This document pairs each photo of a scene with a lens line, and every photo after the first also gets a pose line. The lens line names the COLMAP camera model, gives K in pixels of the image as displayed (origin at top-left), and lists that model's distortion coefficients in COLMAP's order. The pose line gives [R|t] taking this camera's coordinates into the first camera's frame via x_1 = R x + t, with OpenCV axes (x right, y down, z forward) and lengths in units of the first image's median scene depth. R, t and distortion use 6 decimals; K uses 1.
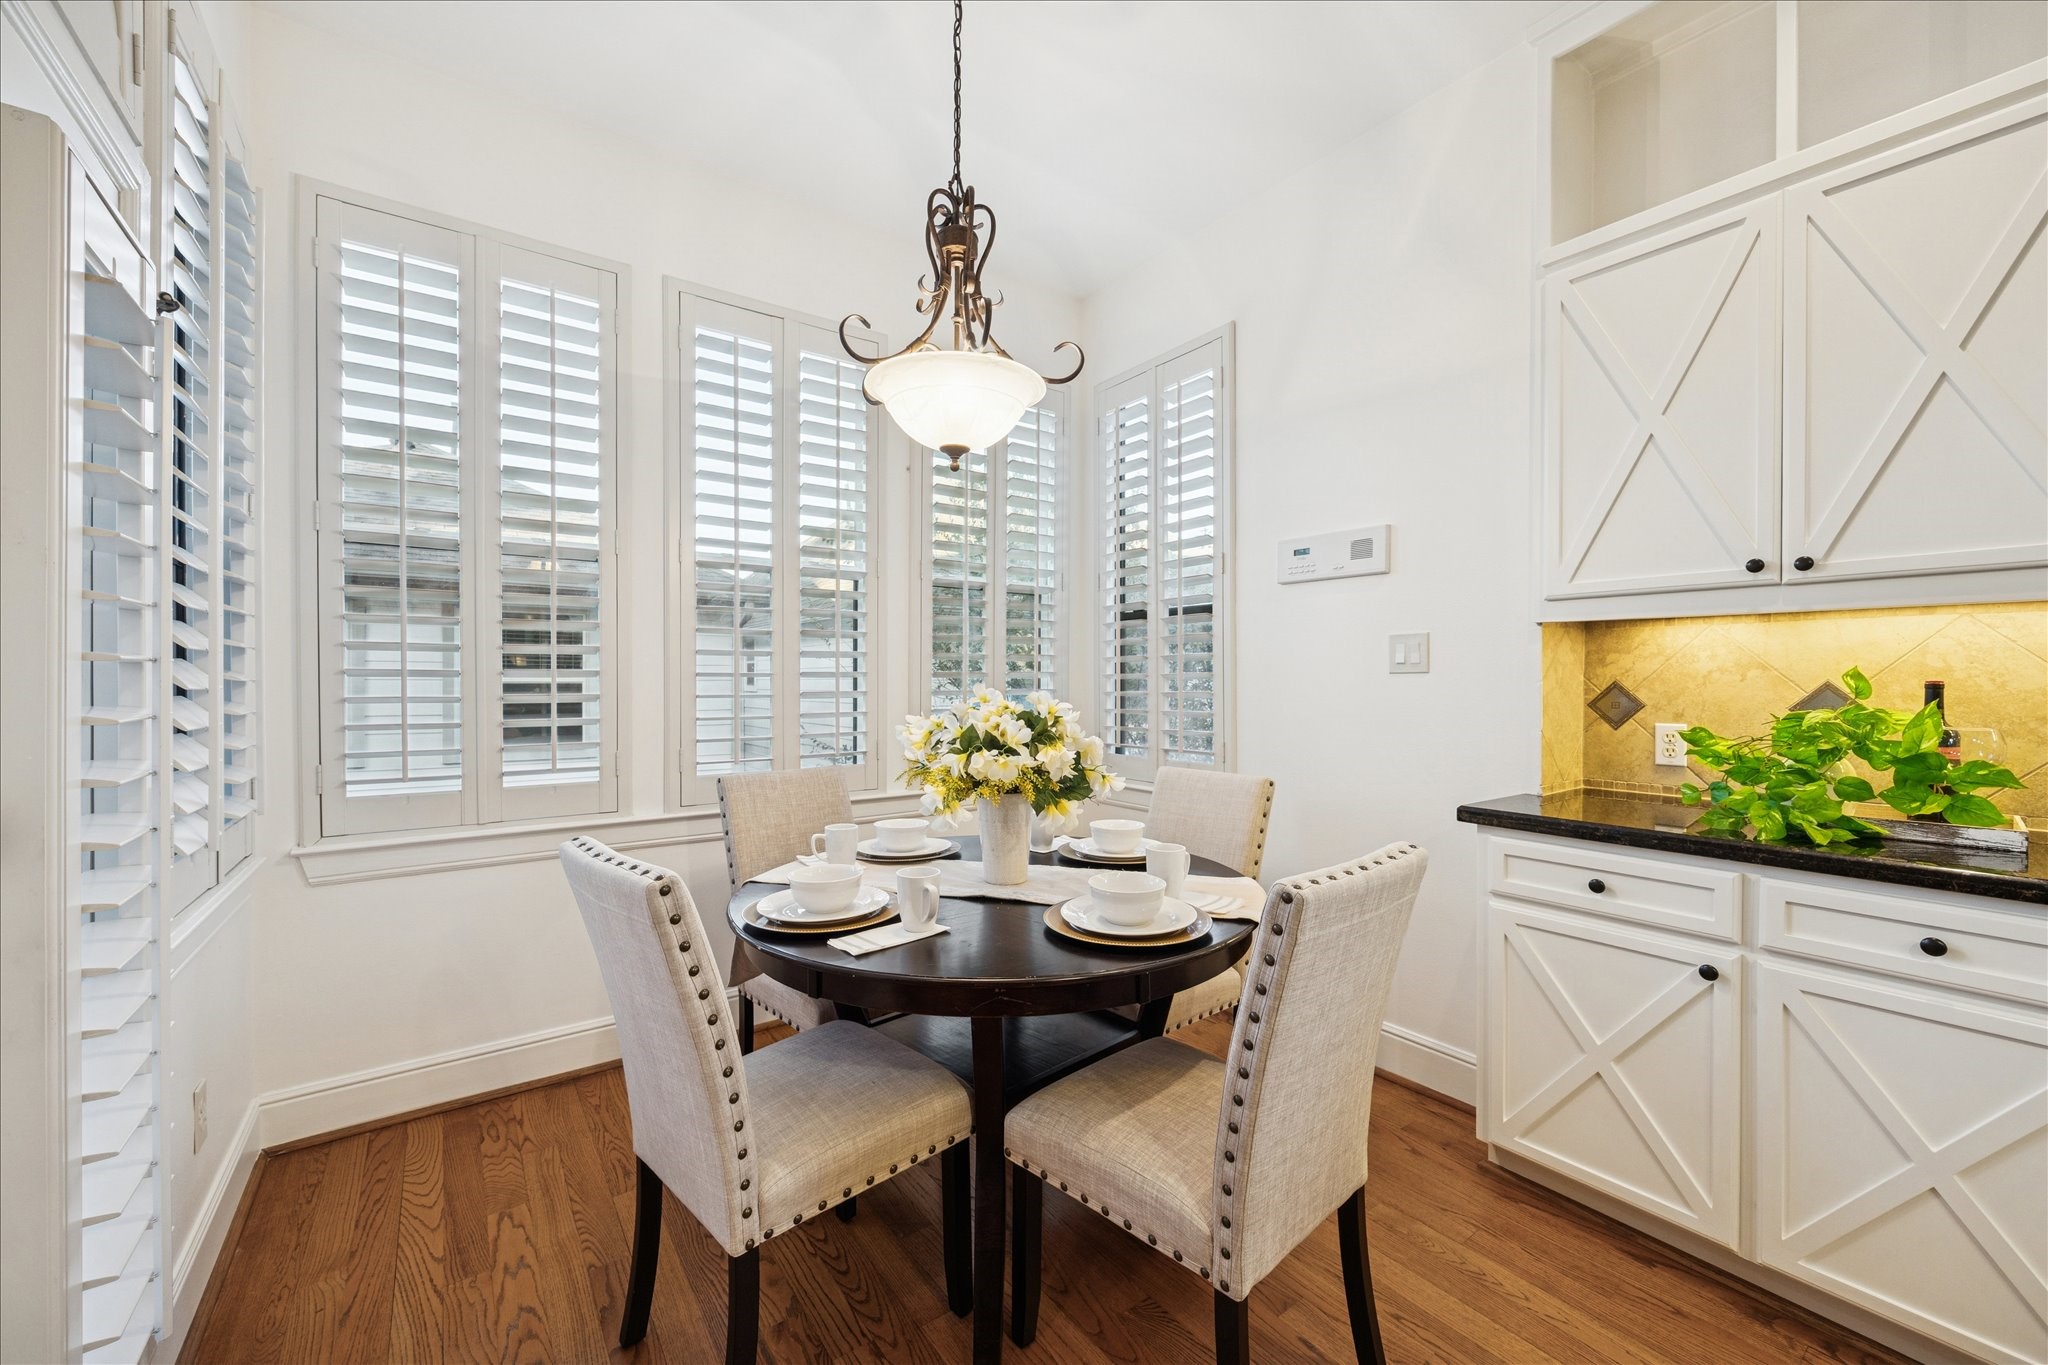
lens RADIAL K [[796.7, 0, 1032.2], [0, 796.7, 690.7], [0, 0, 1]] dist [0.000106, -0.001230]
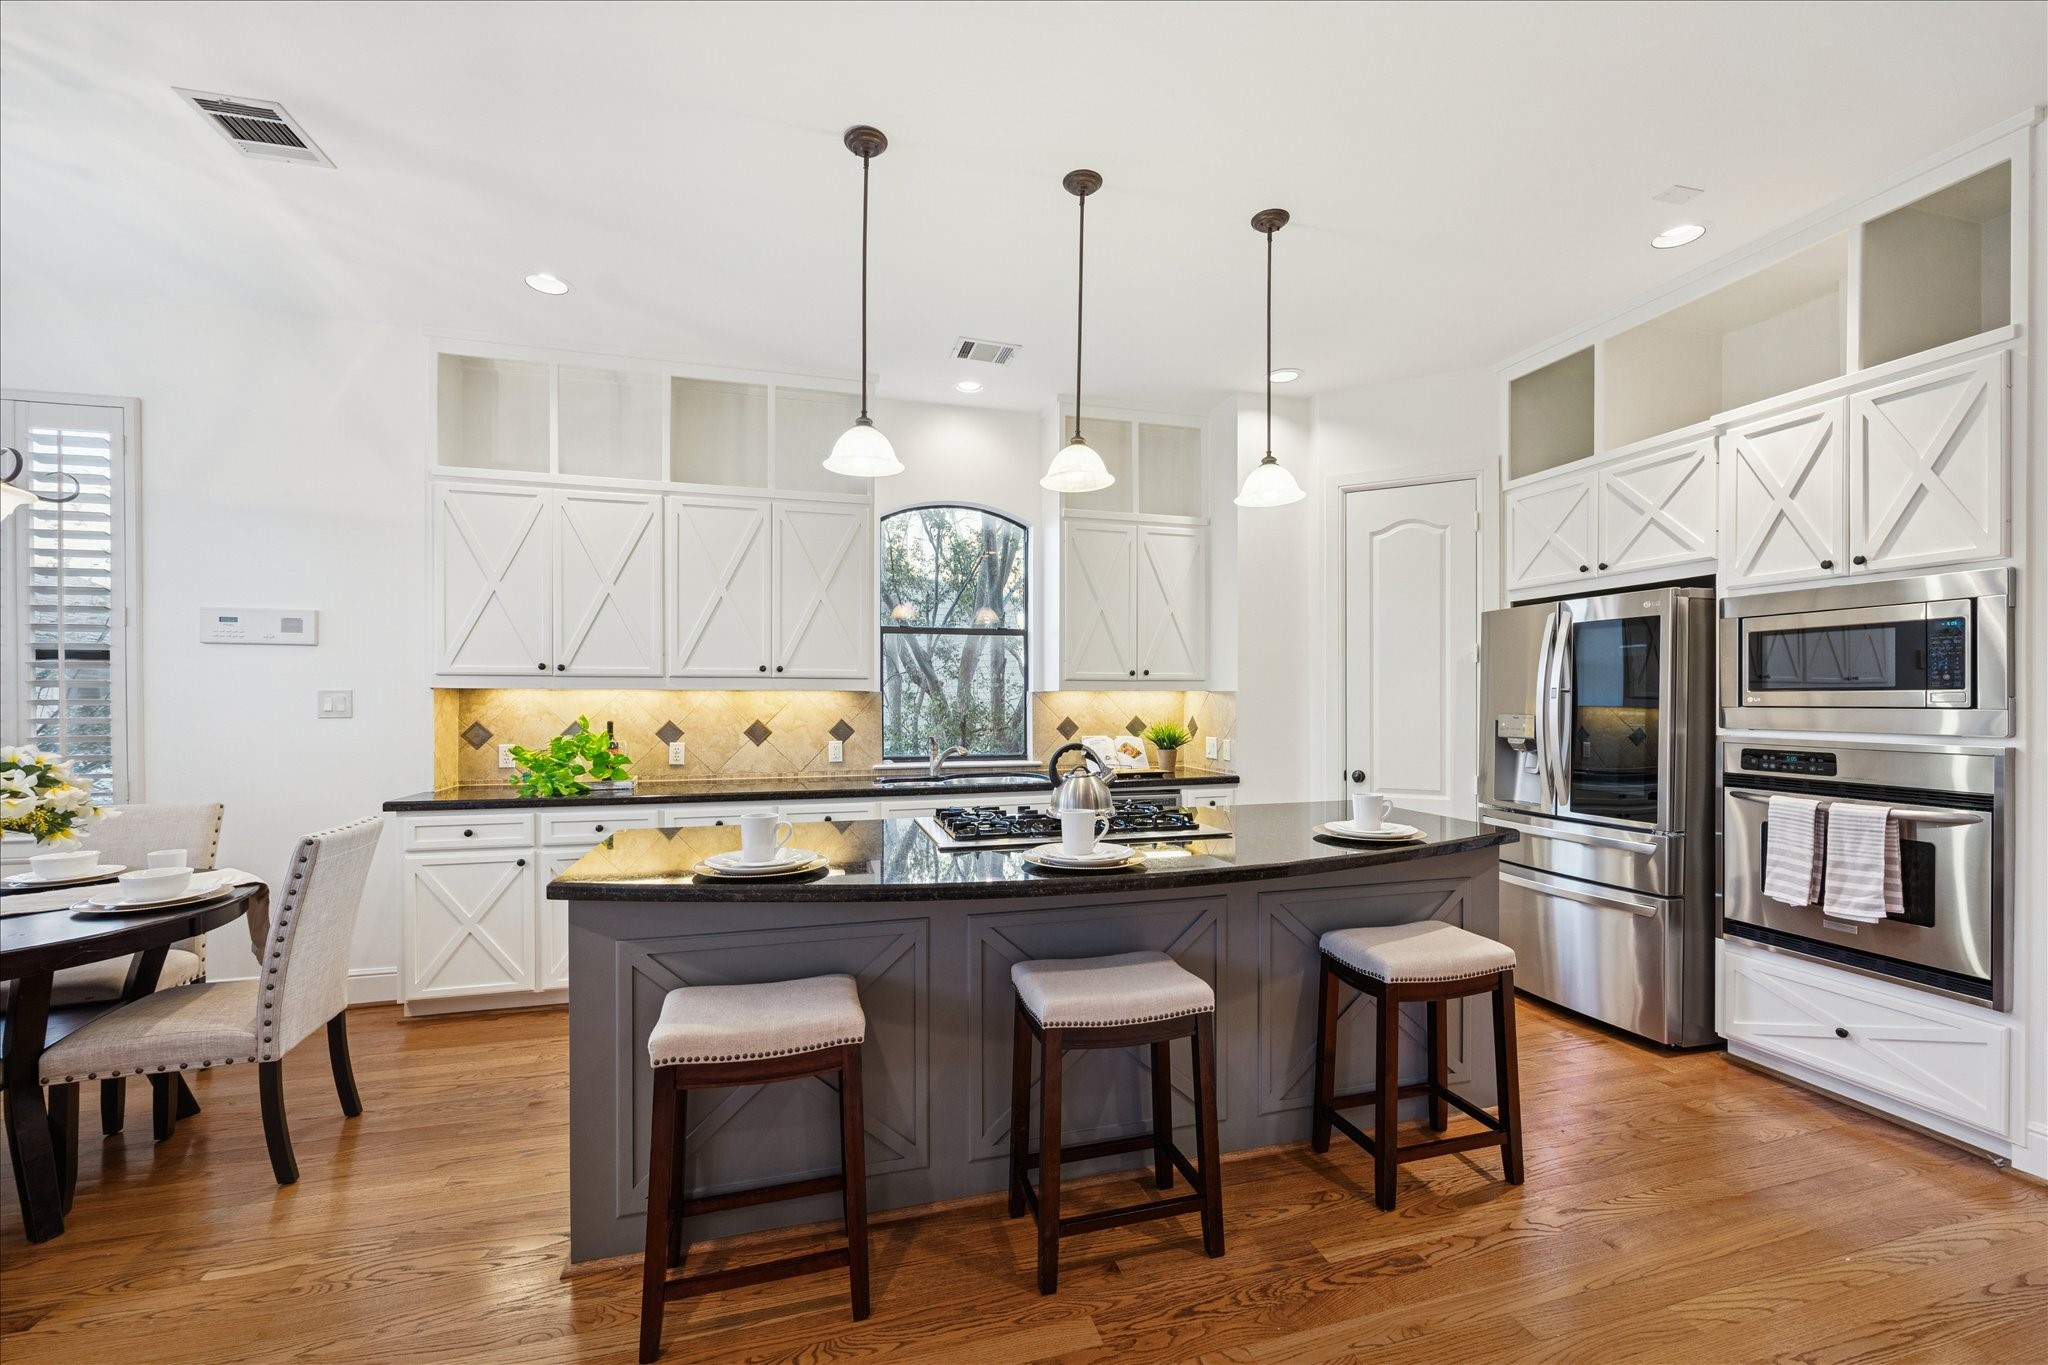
lens RADIAL K [[796.7, 0, 1020.0], [0, 796.7, 702.6], [0, 0, 1]] dist [0.000106, -0.001230]
pose [[0.354164, -0.004749, 0.935171, -0.587839], [0.012424, 0.999923, 0.000372, -0.048658], [-0.935101, 0.011487, 0.354196, -0.893143]]
